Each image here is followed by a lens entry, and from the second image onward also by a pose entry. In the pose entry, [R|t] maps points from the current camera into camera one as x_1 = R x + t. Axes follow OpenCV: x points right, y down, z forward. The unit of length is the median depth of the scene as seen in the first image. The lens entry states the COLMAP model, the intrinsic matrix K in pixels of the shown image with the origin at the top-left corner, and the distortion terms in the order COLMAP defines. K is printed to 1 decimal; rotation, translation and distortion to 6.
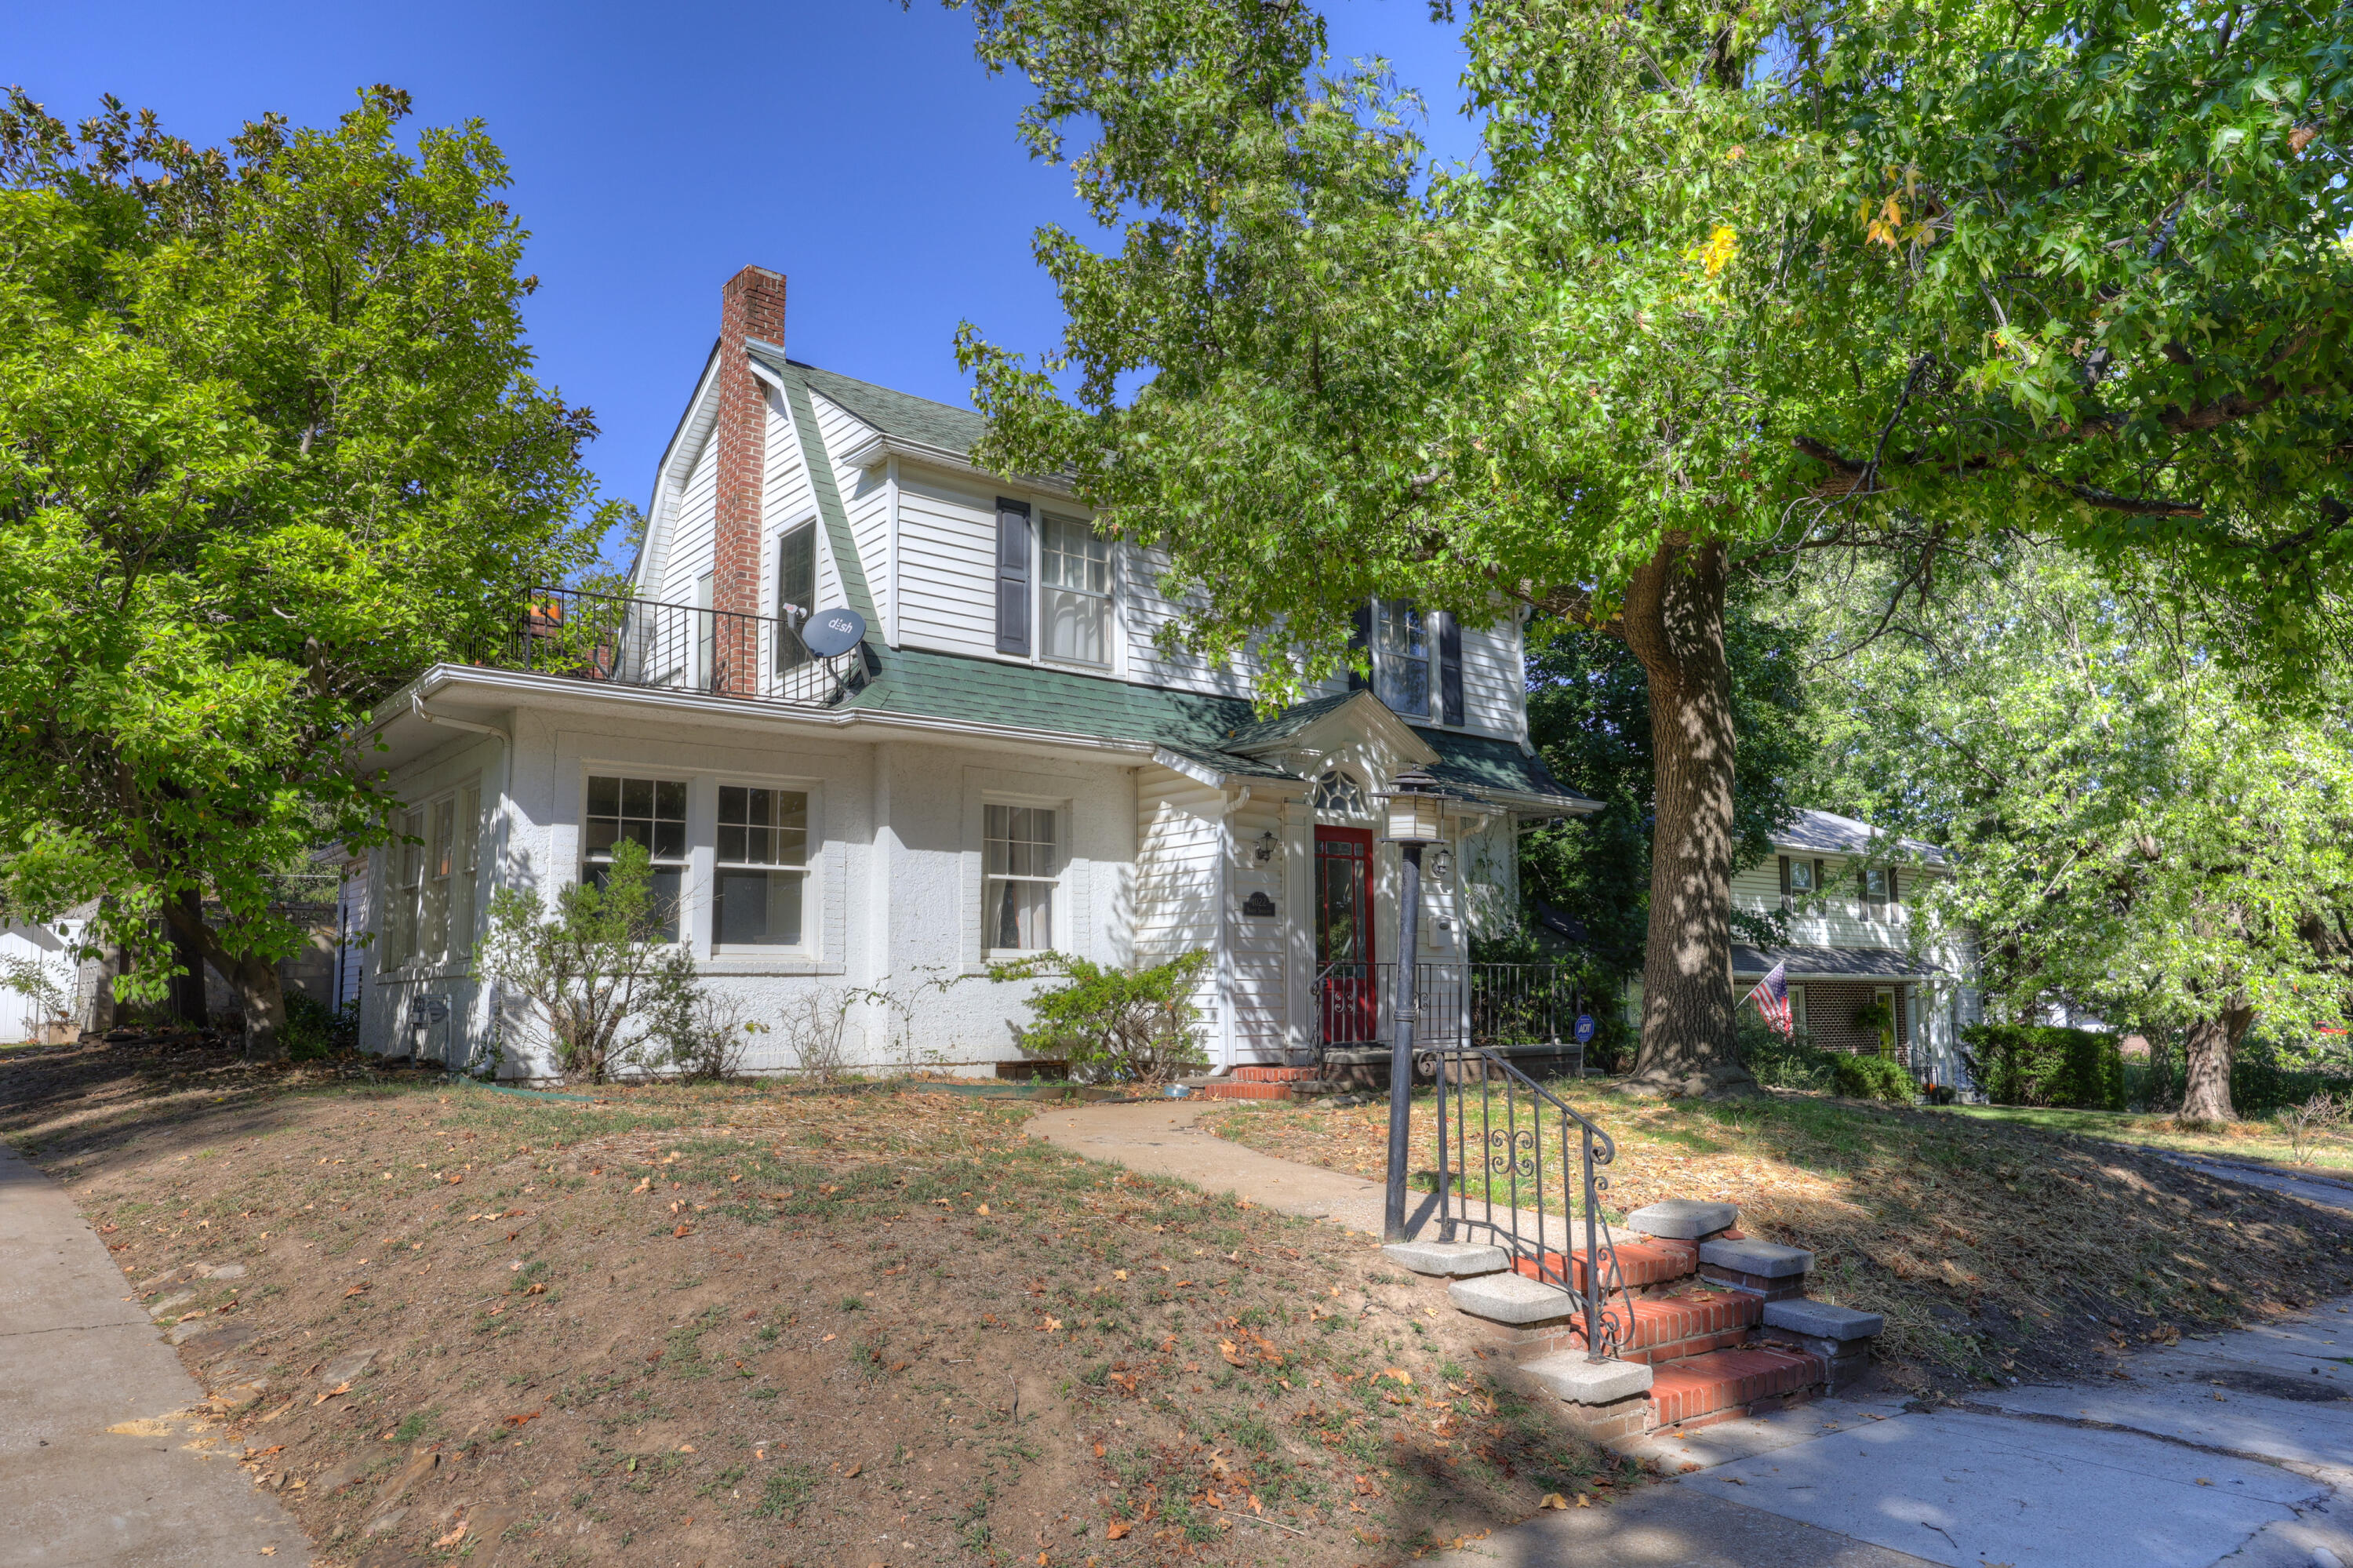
lens RADIAL K [[1591.0, 0, 1133.4], [0, 1591.0, 749.3], [0, 0, 1]] dist [-0.004640, 0.015945]
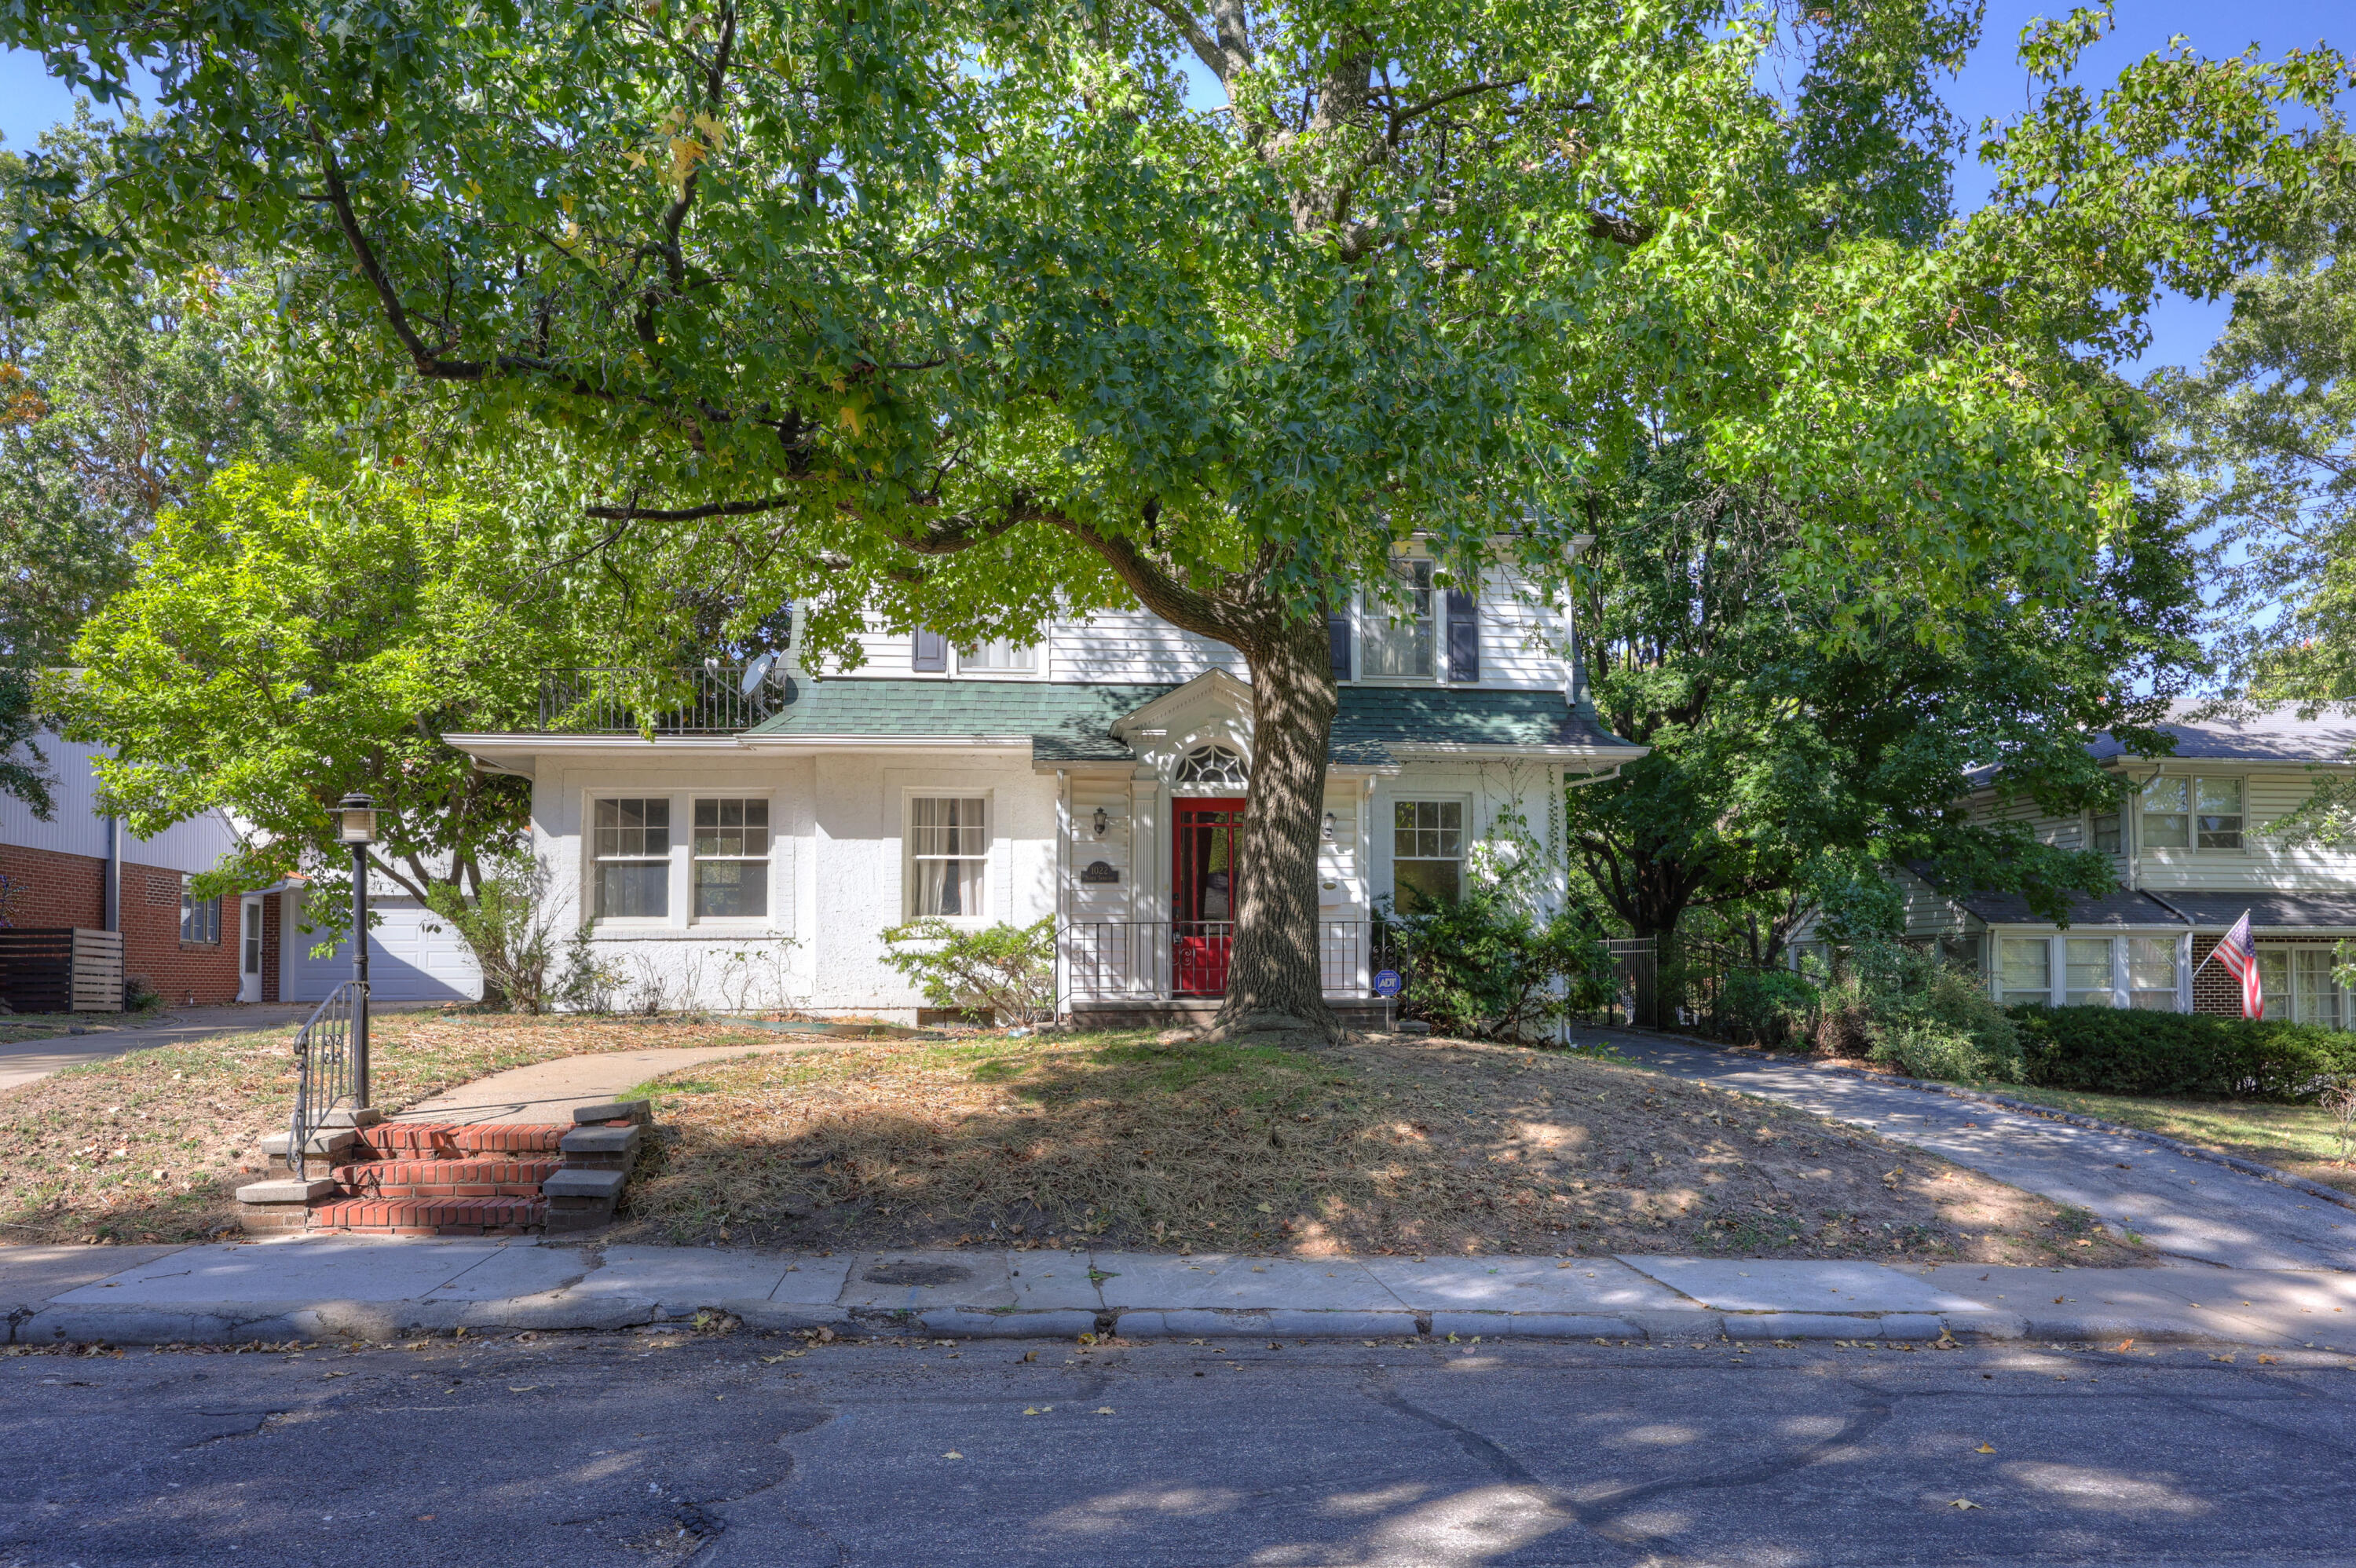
lens RADIAL K [[1592.9, 0, 1141.7], [0, 1592.9, 817.3], [0, 0, 1]] dist [-0.004640, 0.015945]
pose [[0.840351, -0.052310, -0.539512, 0.724621], [0.085066, 0.995726, 0.035958, 0.020749], [0.535326, -0.076111, 0.841209, 0.073018]]
